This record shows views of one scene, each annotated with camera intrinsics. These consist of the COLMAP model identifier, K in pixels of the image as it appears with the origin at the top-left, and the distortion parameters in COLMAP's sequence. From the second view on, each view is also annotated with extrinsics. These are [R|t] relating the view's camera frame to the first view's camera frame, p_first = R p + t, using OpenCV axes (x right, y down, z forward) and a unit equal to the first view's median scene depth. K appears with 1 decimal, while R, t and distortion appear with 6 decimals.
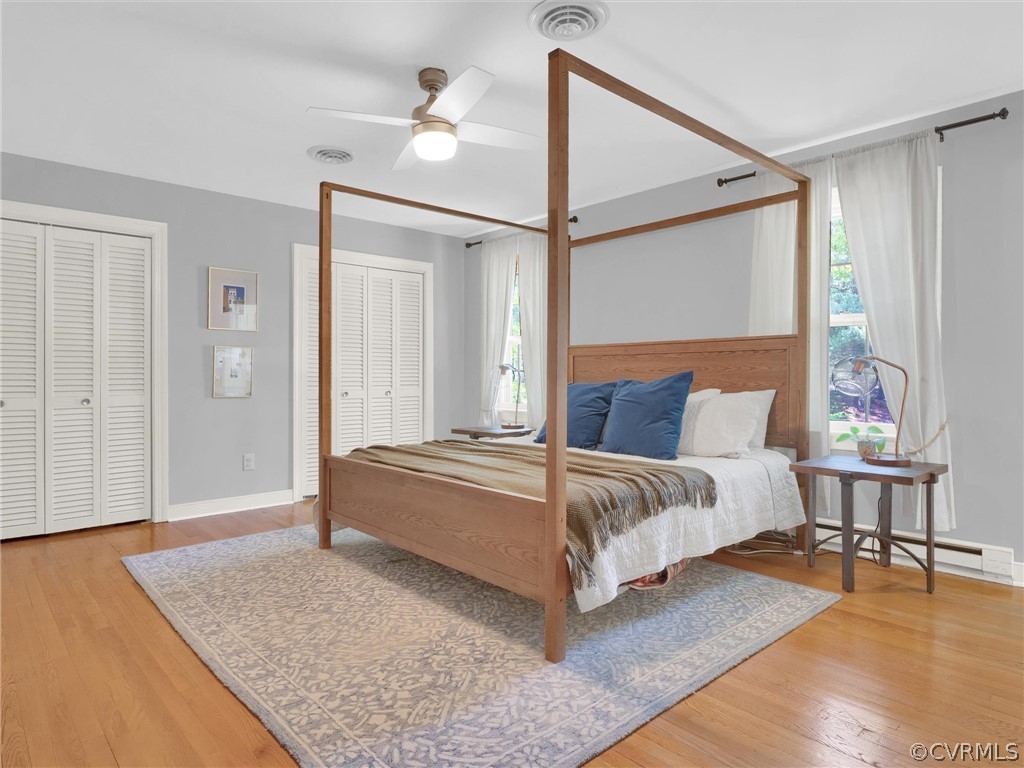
lens RADIAL K [[612.5, 0, 508.6], [0, 612.5, 379.8], [0, 0, 1]] dist [0.003055, -0.001415]
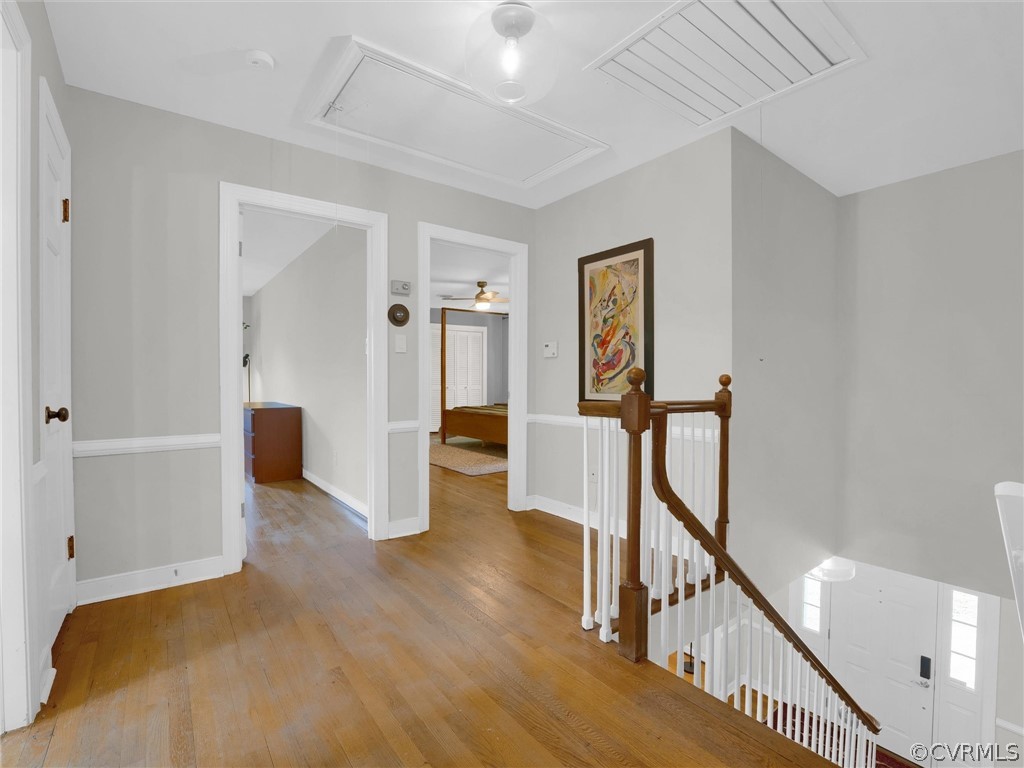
lens RADIAL K [[467.6, 0, 513.4], [0, 467.6, 385.0], [0, 0, 1]] dist [-0.024752, 0.002831]
pose [[0.996185, 0.003284, -0.087210, 0.180120], [-0.002758, 0.999977, 0.006147, 0.001110], [0.087228, -0.005883, 0.996171, -0.995662]]
